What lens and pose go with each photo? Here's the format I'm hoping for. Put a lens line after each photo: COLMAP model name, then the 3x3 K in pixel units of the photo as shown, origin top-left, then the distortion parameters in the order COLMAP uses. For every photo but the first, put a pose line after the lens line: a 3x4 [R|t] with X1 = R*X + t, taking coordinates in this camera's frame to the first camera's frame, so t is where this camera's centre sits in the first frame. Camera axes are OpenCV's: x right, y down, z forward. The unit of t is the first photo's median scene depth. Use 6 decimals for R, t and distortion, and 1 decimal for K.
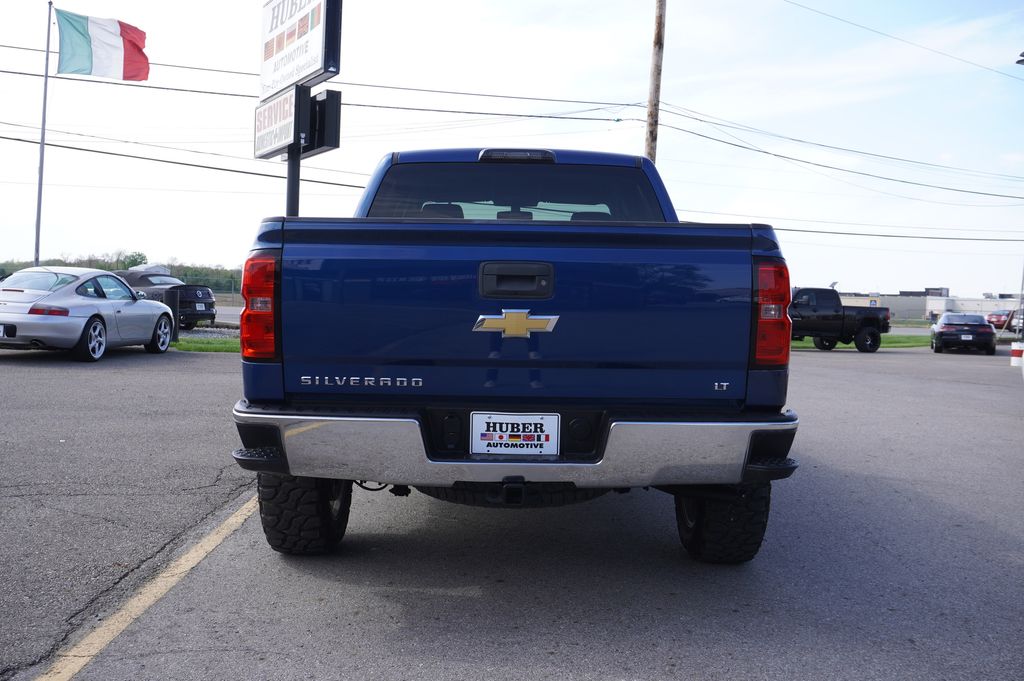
lens RADIAL K [[1046.1, 0, 502.7], [0, 1046.1, 337.6], [0, 0, 1]] dist [0.030088, -0.000280]
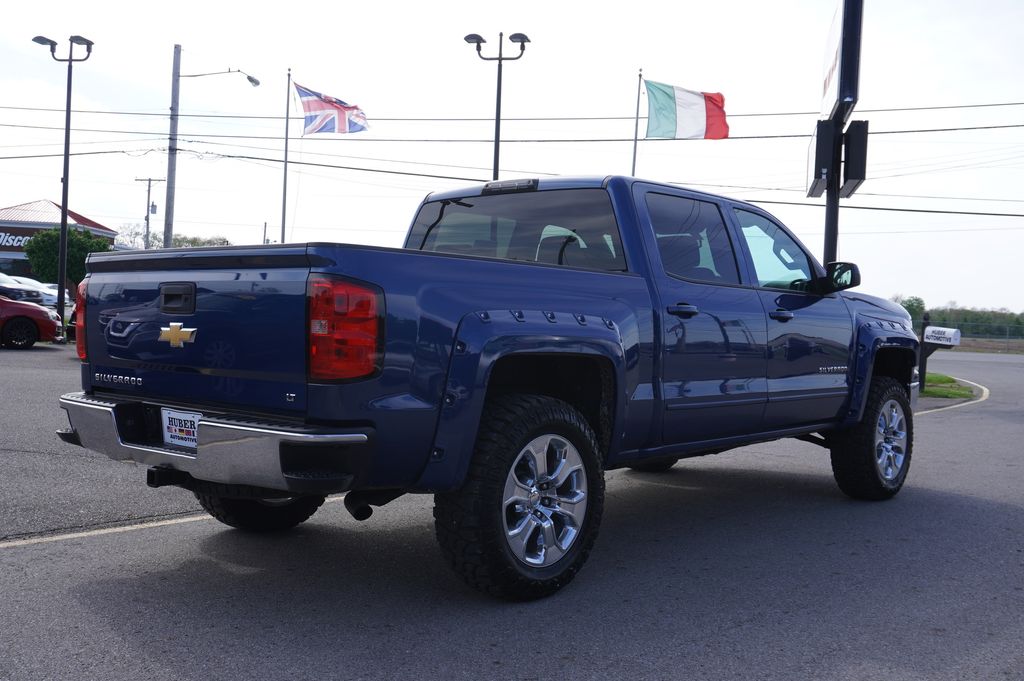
lens RADIAL K [[1046.1, 0, 502.7], [0, 1046.1, 337.6], [0, 0, 1]] dist [0.030088, -0.000280]
pose [[0.751055, 0.012210, -0.660126, 1.062271], [-0.040124, 0.998825, -0.027176, 0.006912], [0.659019, 0.046898, 0.750663, 0.341713]]
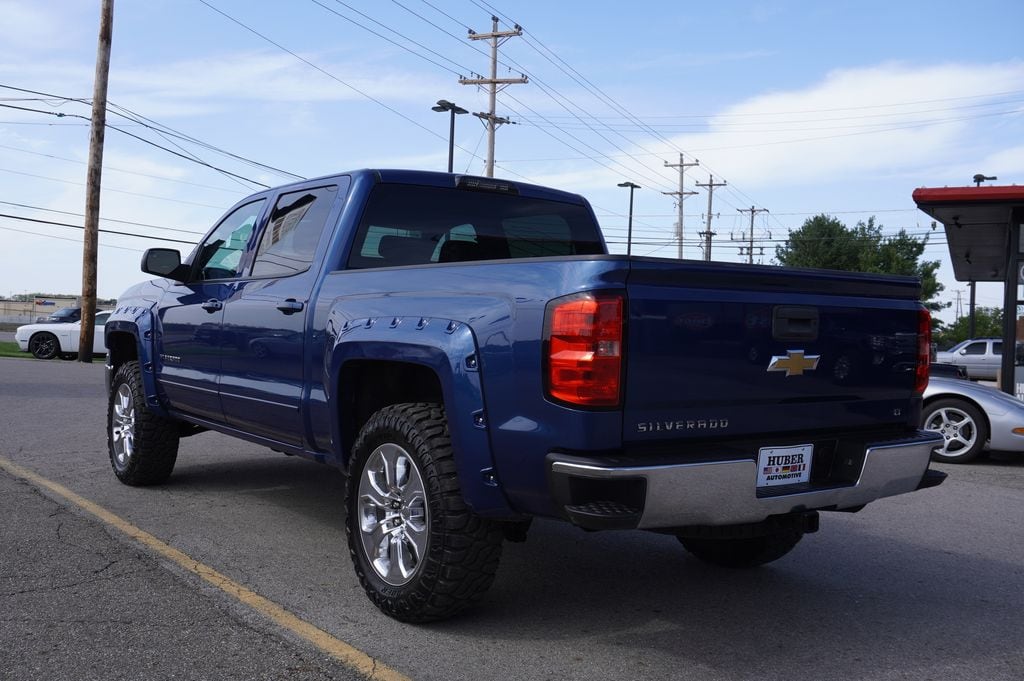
lens RADIAL K [[1046.1, 0, 502.7], [0, 1046.1, 337.6], [0, 0, 1]] dist [0.030088, -0.000280]
pose [[0.800801, -0.008801, 0.598866, -0.862446], [0.014406, 0.999886, -0.004569, -0.038806], [-0.598758, 0.012287, 0.800836, 0.307558]]
